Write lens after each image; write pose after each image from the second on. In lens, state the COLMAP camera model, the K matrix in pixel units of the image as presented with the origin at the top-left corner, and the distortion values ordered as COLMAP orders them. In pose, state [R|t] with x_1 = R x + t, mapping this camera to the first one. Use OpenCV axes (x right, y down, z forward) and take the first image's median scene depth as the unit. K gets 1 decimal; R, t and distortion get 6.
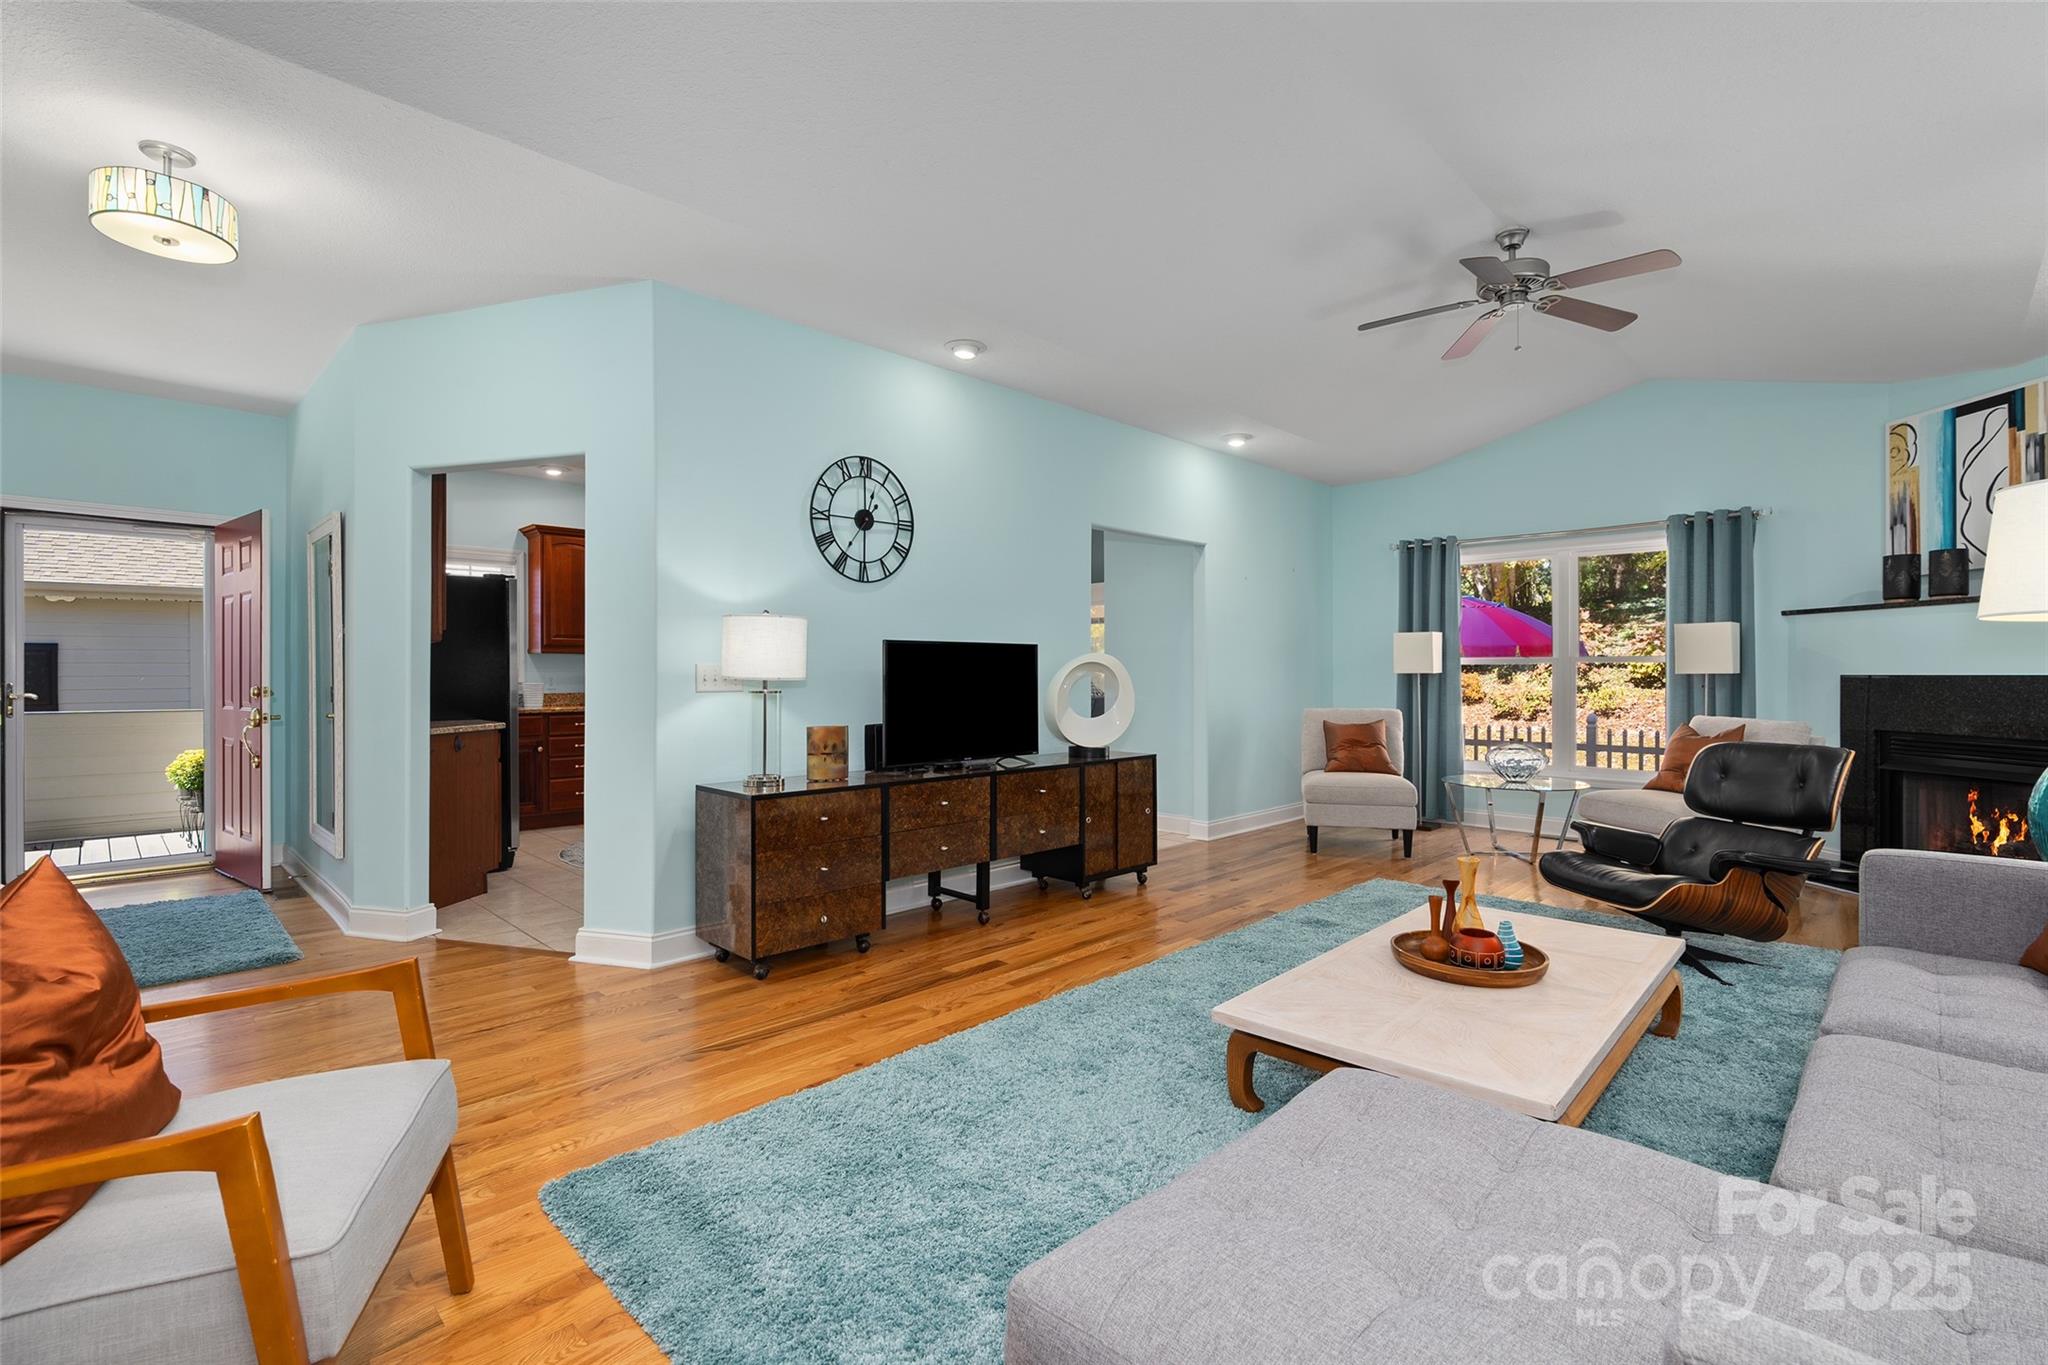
lens RADIAL K [[917.7, 0, 1012.9], [0, 917.7, 677.6], [0, 0, 1]] dist [-0.010706, 0.000569]
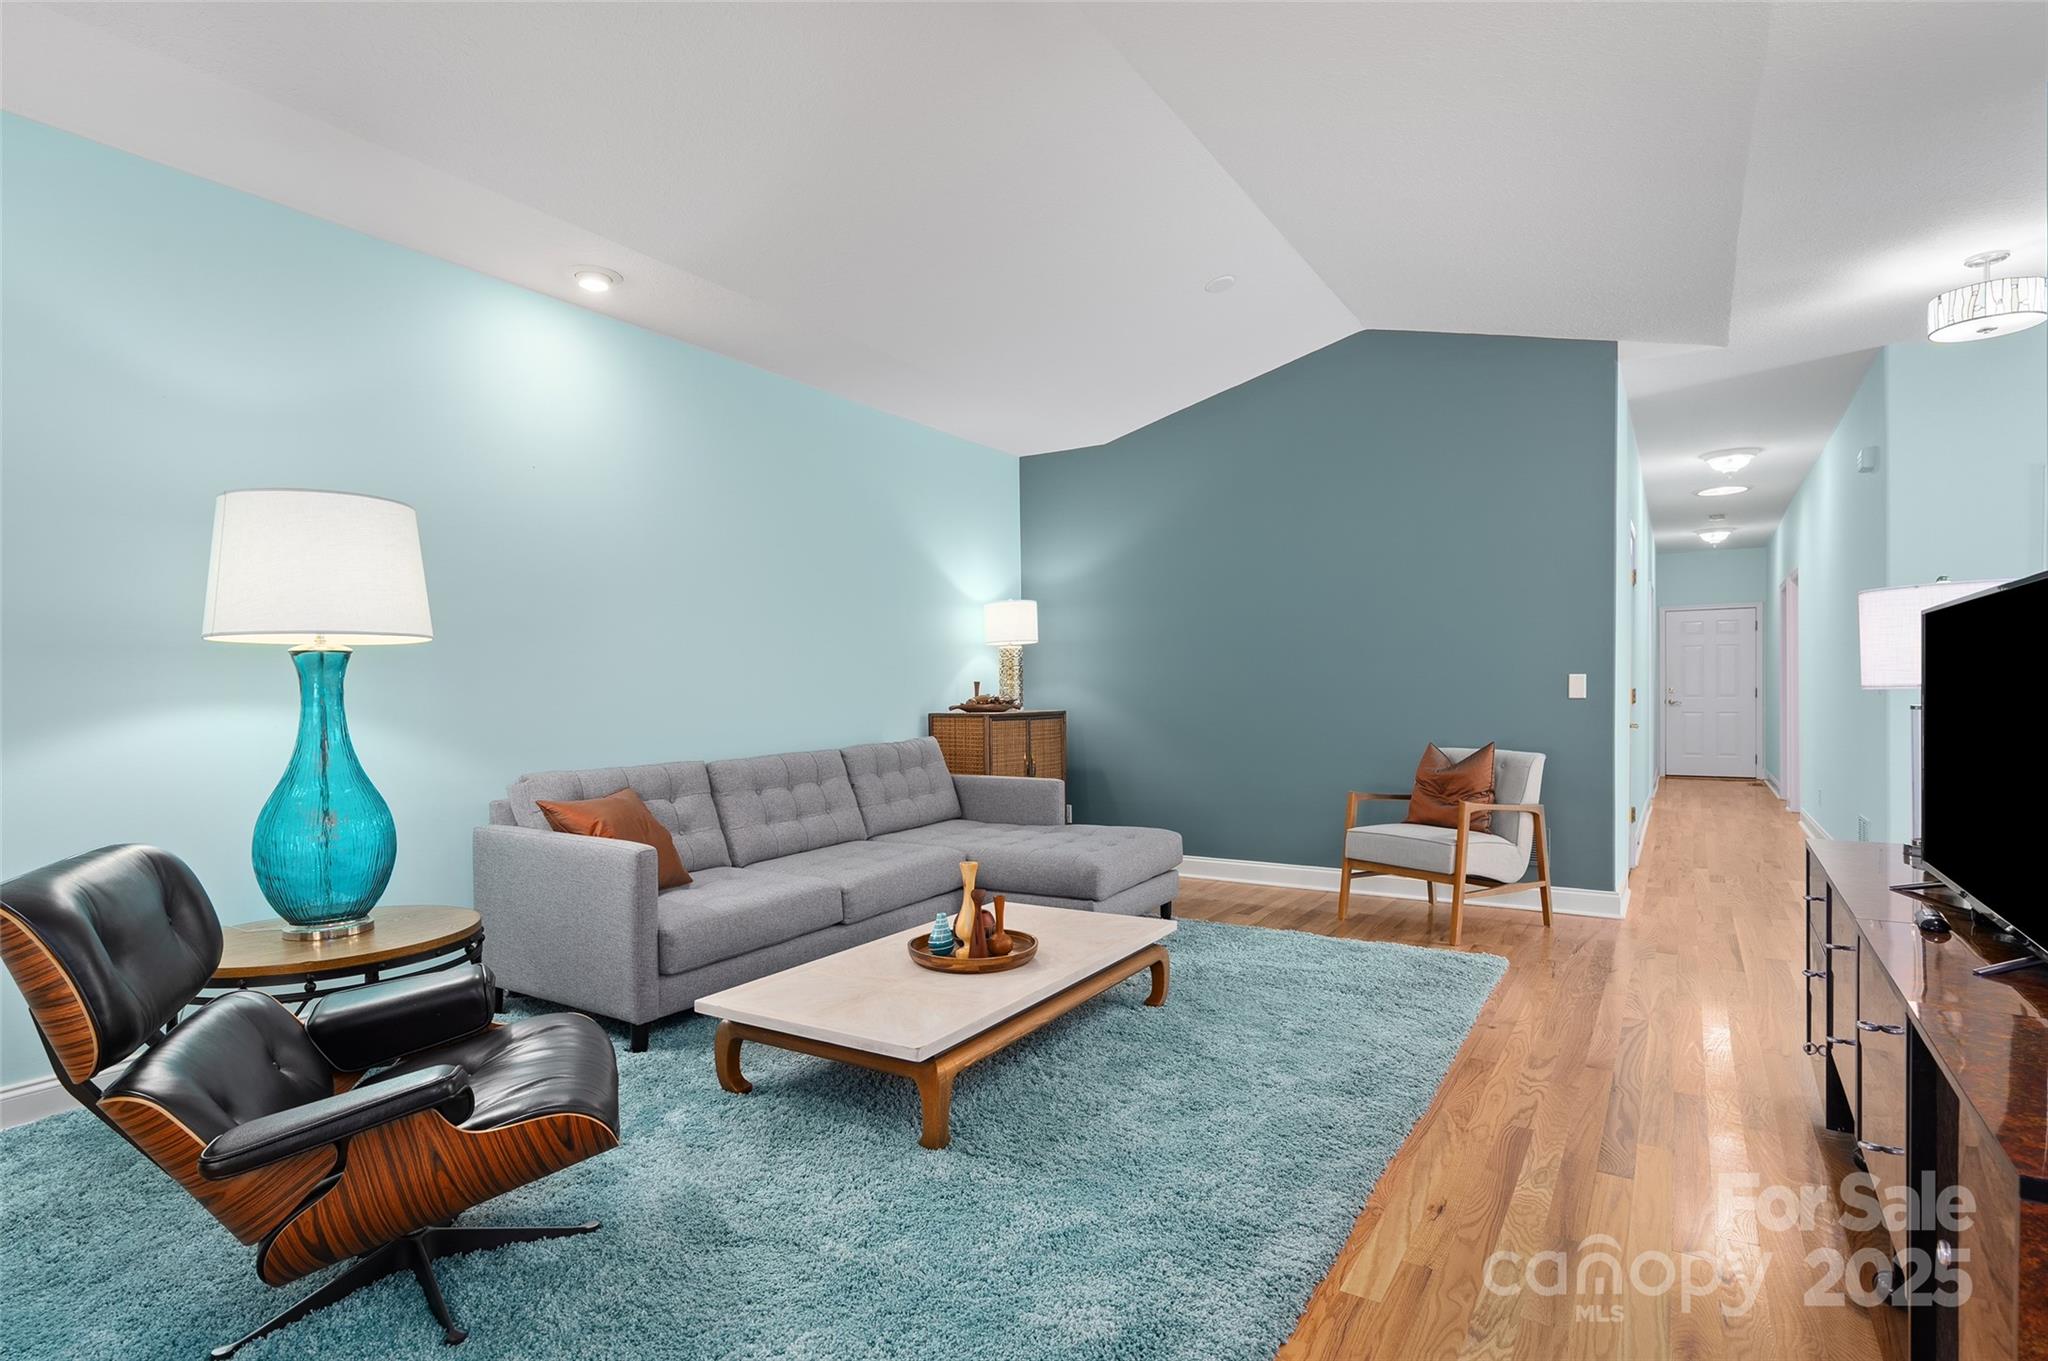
lens RADIAL K [[1048.0, 0, 1025.4], [0, 1048.0, 695.0], [0, 0, 1]] dist [0.000059, 0.001378]
pose [[-0.973084, 0.013178, -0.230076, 0.397095], [0.011310, 0.999892, 0.009432, -0.005002], [0.230175, 0.006576, -0.973127, 1.228721]]
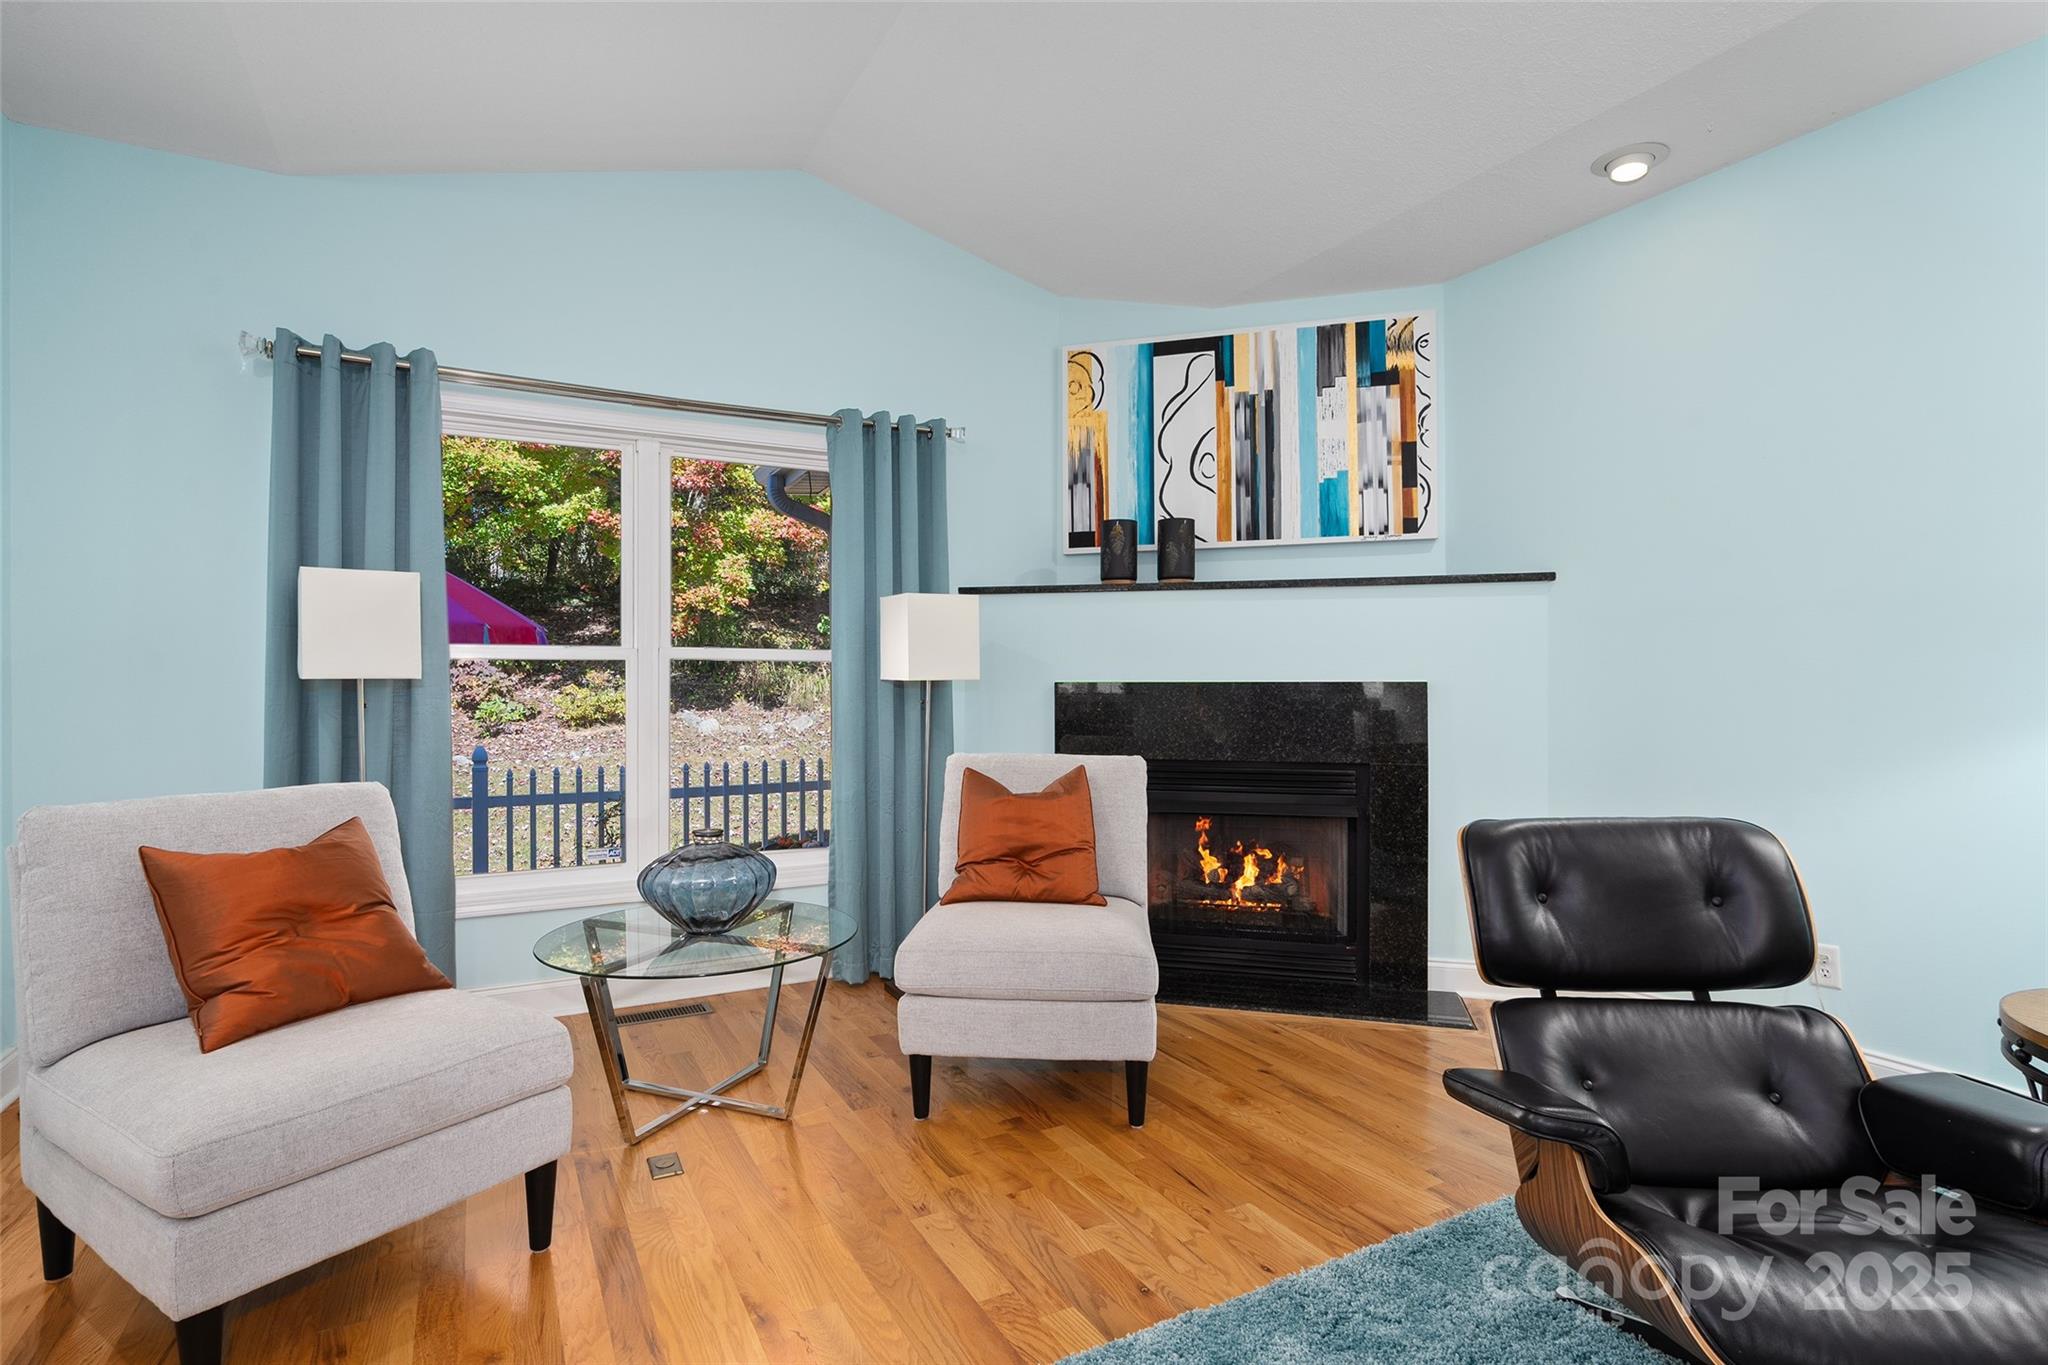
lens RADIAL K [[1048.0, 0, 1025.4], [0, 1048.0, 697.0], [0, 0, 1]] dist [0.000059, 0.001378]
pose [[0.290949, -0.009941, 0.956687, 0.138946], [0.002460, 0.999950, 0.009642, 0.001033], [-0.956735, -0.000451, 0.290959, 0.883166]]
